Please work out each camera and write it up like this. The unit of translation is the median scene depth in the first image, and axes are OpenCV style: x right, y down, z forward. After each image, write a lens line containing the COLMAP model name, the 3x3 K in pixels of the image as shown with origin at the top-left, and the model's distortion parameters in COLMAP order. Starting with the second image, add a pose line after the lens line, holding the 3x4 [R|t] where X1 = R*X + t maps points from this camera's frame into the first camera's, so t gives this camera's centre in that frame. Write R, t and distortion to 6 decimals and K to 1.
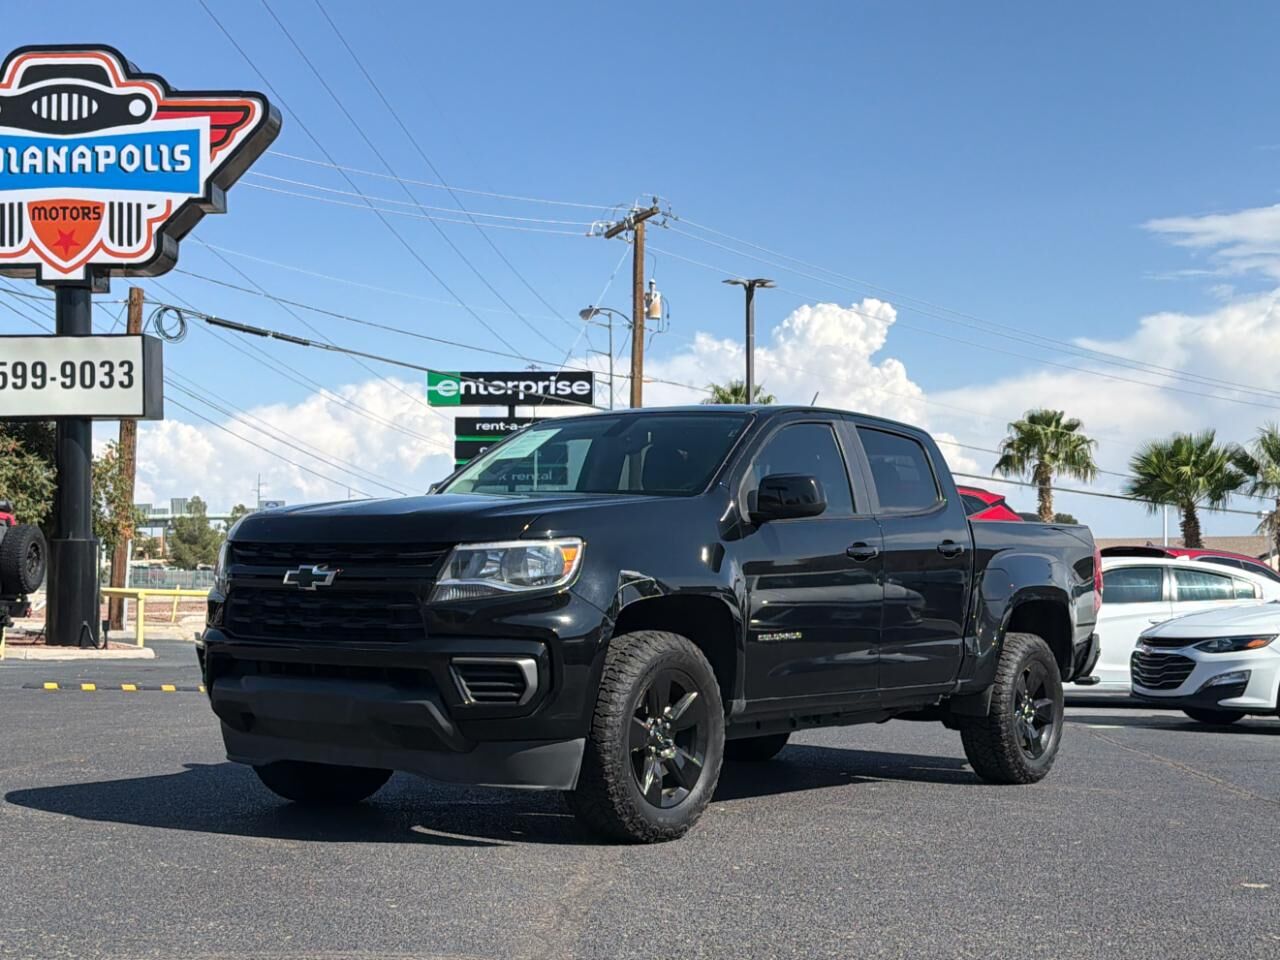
lens RADIAL K [[1916.2, 0, 657.7], [0, 1916.2, 484.5], [0, 0, 1]] dist [0.326131, -0.965543]
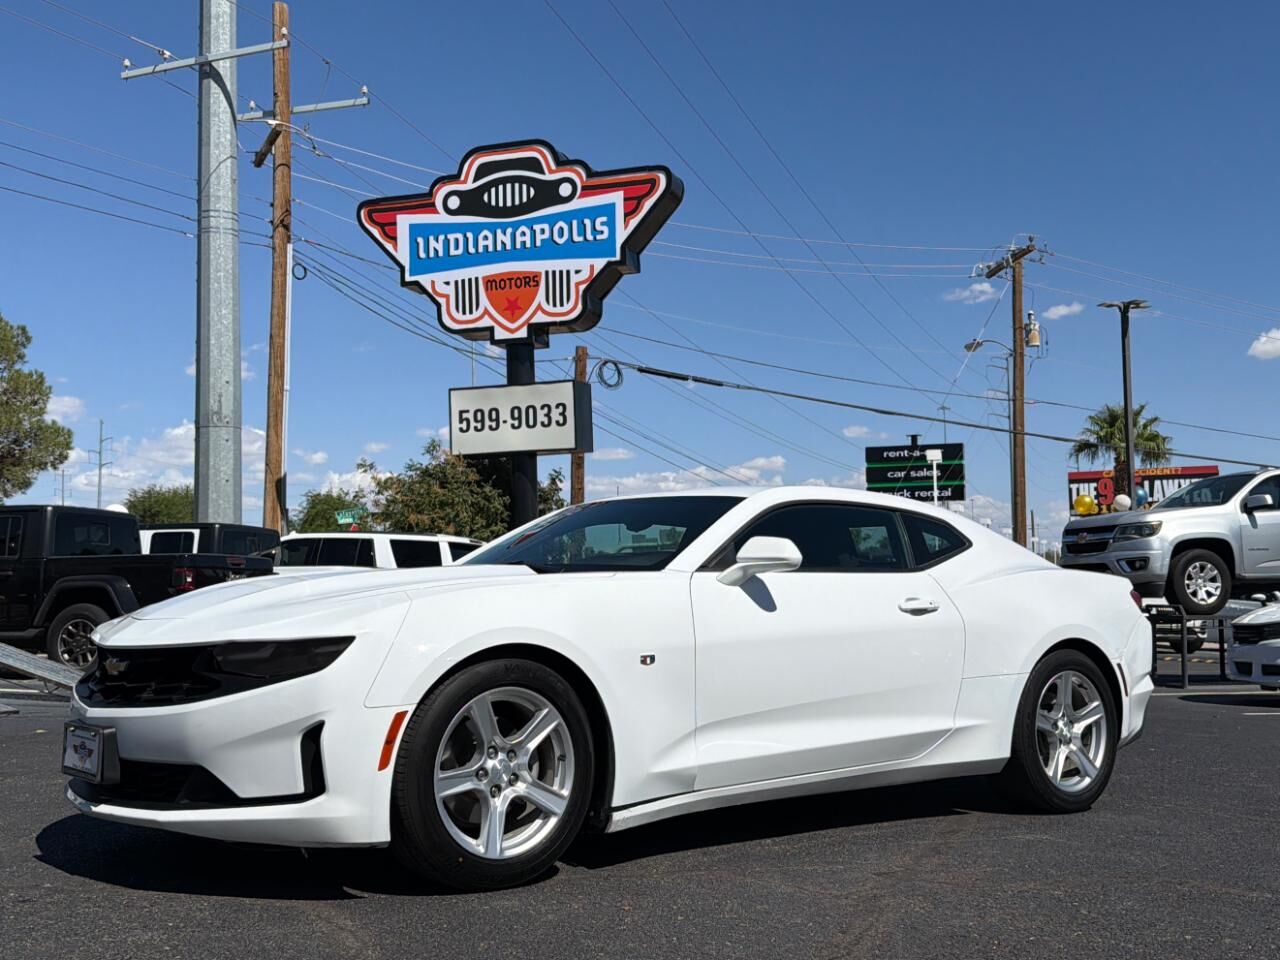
lens RADIAL K [[1492.0, 0, 637.7], [0, 1492.0, 484.5], [0, 0, 1]] dist [0.144181, -0.026660]
pose [[0.961779, -0.037523, -0.271243, 0.015878], [0.032432, 0.999204, -0.023227, 0.008320], [0.271899, 0.013543, 0.962231, 0.142275]]
